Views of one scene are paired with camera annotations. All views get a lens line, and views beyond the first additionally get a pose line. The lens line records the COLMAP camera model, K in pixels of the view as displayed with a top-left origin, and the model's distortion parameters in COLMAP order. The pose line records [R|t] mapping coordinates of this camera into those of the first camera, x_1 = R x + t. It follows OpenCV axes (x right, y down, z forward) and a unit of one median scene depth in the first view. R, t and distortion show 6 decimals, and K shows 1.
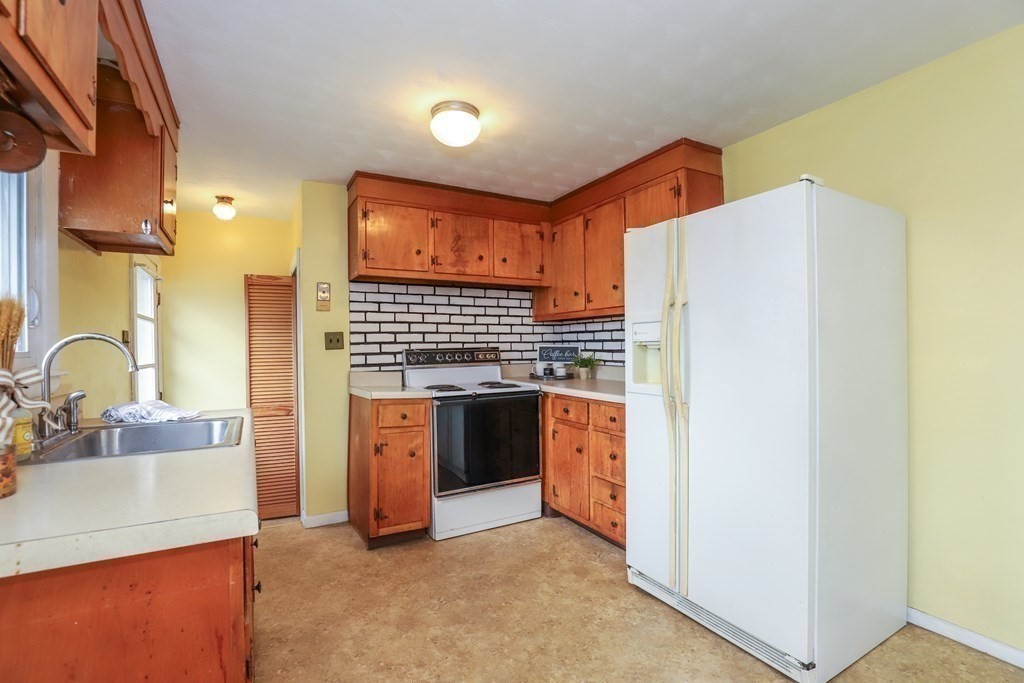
lens RADIAL K [[471.2, 0, 512.0], [0, 471.2, 341.5], [0, 0, 1]] dist [-0.026440, 0.000021]
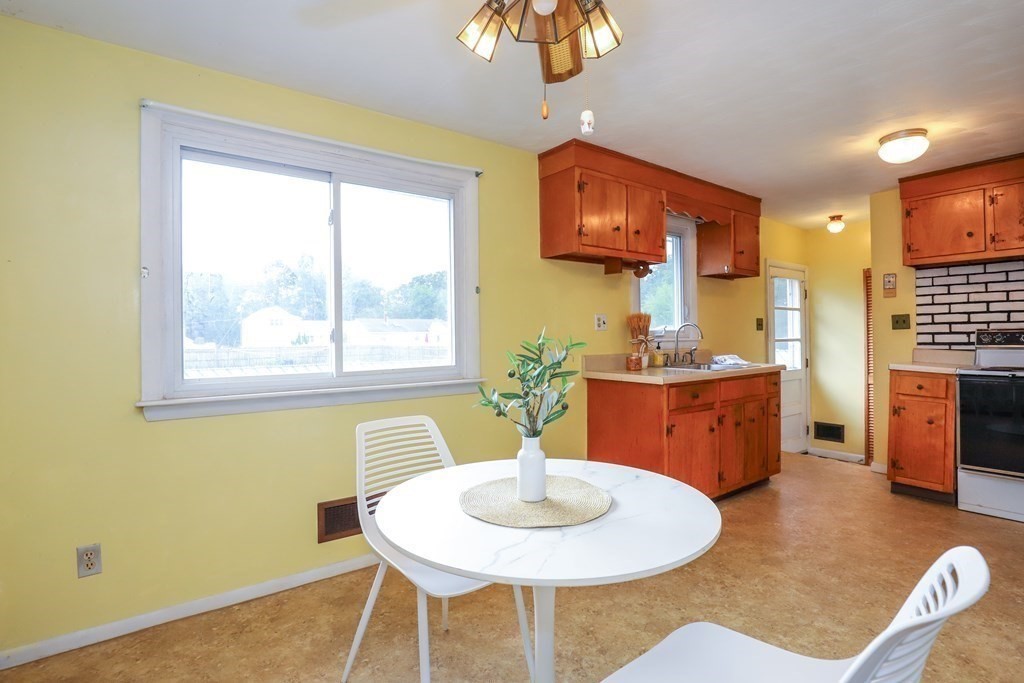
lens RADIAL K [[471.2, 0, 512.0], [0, 471.2, 341.5], [0, 0, 1]] dist [-0.026440, 0.000021]
pose [[0.134237, 0.026439, -0.990596, 0.631597], [0.016759, 0.999440, 0.028946, -0.002093], [0.990807, -0.020487, 0.133719, -0.121179]]
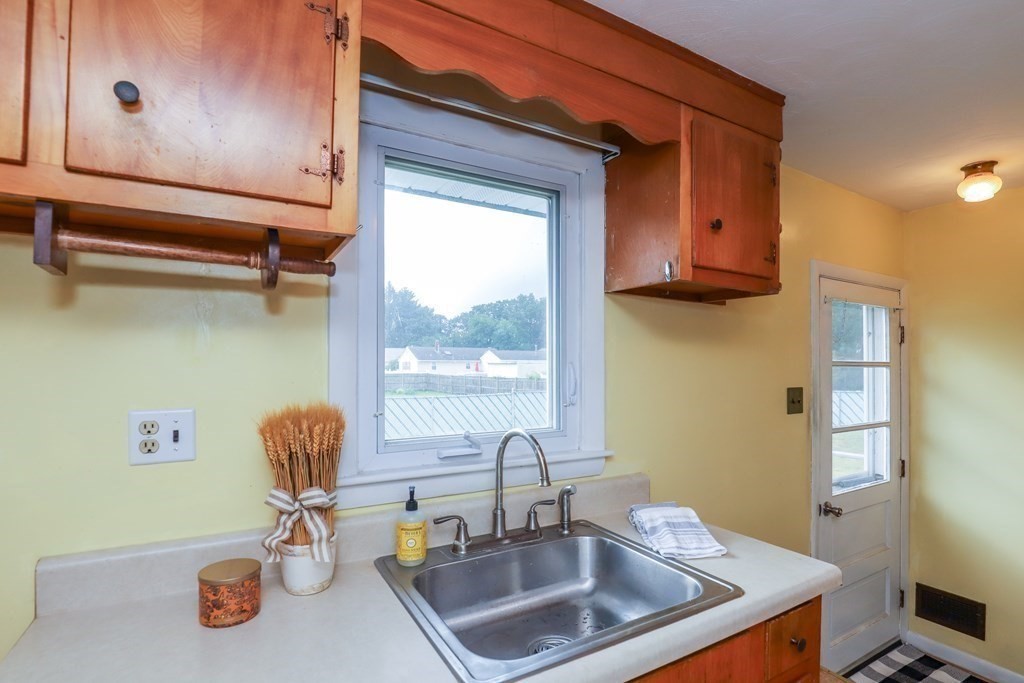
lens RADIAL K [[465.5, 0, 503.1], [0, 465.5, 361.7], [0, 0, 1]] dist [-0.023016, 0.000721]
pose [[-0.007899, 0.009813, -0.999921, -0.023818], [-0.002773, 0.999948, 0.009835, -0.060533], [0.999965, 0.002851, -0.007871, 0.409427]]
